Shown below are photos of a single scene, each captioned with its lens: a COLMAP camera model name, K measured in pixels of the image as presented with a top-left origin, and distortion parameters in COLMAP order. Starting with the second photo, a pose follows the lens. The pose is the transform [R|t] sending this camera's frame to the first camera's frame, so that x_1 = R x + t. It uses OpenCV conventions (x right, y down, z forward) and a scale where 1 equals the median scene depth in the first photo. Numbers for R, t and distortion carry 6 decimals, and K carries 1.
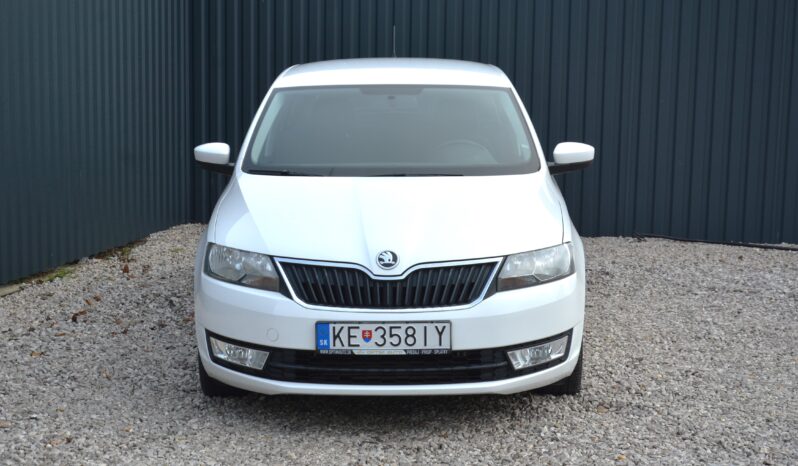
lens RADIAL K [[1338.6, 0, 400.0], [0, 1338.6, 232.7], [0, 0, 1]] dist [0.038845, 0.000000]
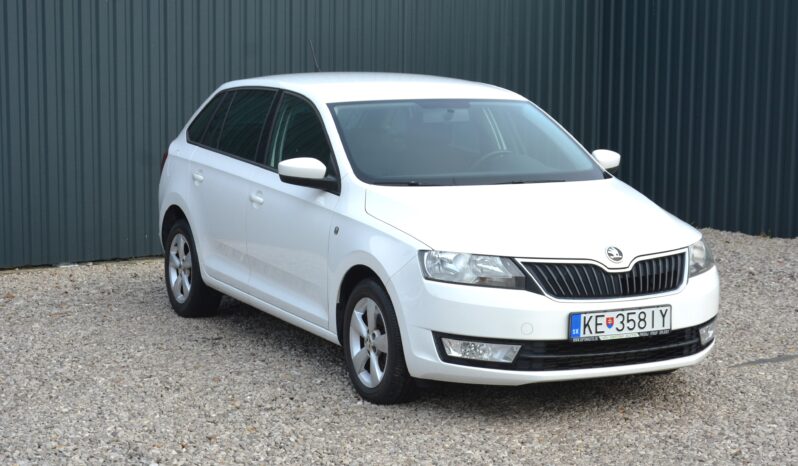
lens RADIAL K [[1513.3, 0, 398.5], [0, 1513.3, 234.8], [0, 0, 1]] dist [-0.011670, 0.000000]
pose [[0.900392, -0.044591, 0.432788, -0.724607], [0.052787, 0.998582, -0.006934, 0.002965], [-0.431865, 0.029089, 0.901469, -0.067220]]
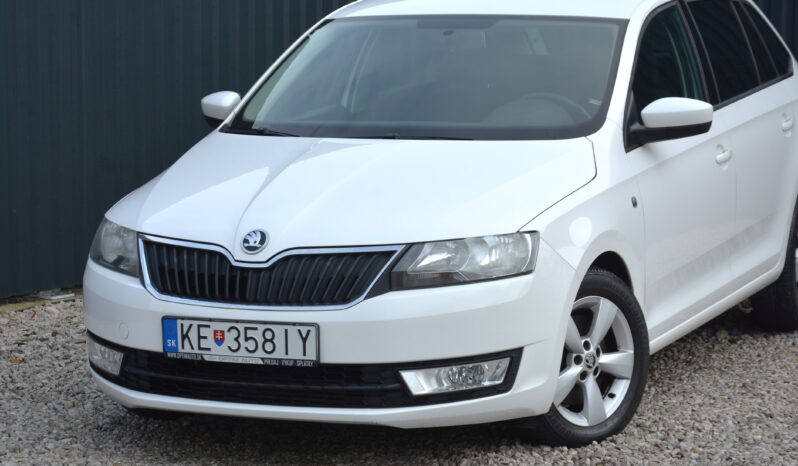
lens RADIAL K [[2240.2, 0, 398.7], [0, 2240.2, 232.5], [0, 0, 1]] dist [0.087599, 0.000000]
pose [[0.919734, 0.036405, -0.390851, 0.576618], [-0.040941, 0.999156, -0.003278, 0.015819], [0.390402, 0.019017, 0.920448, -0.162002]]
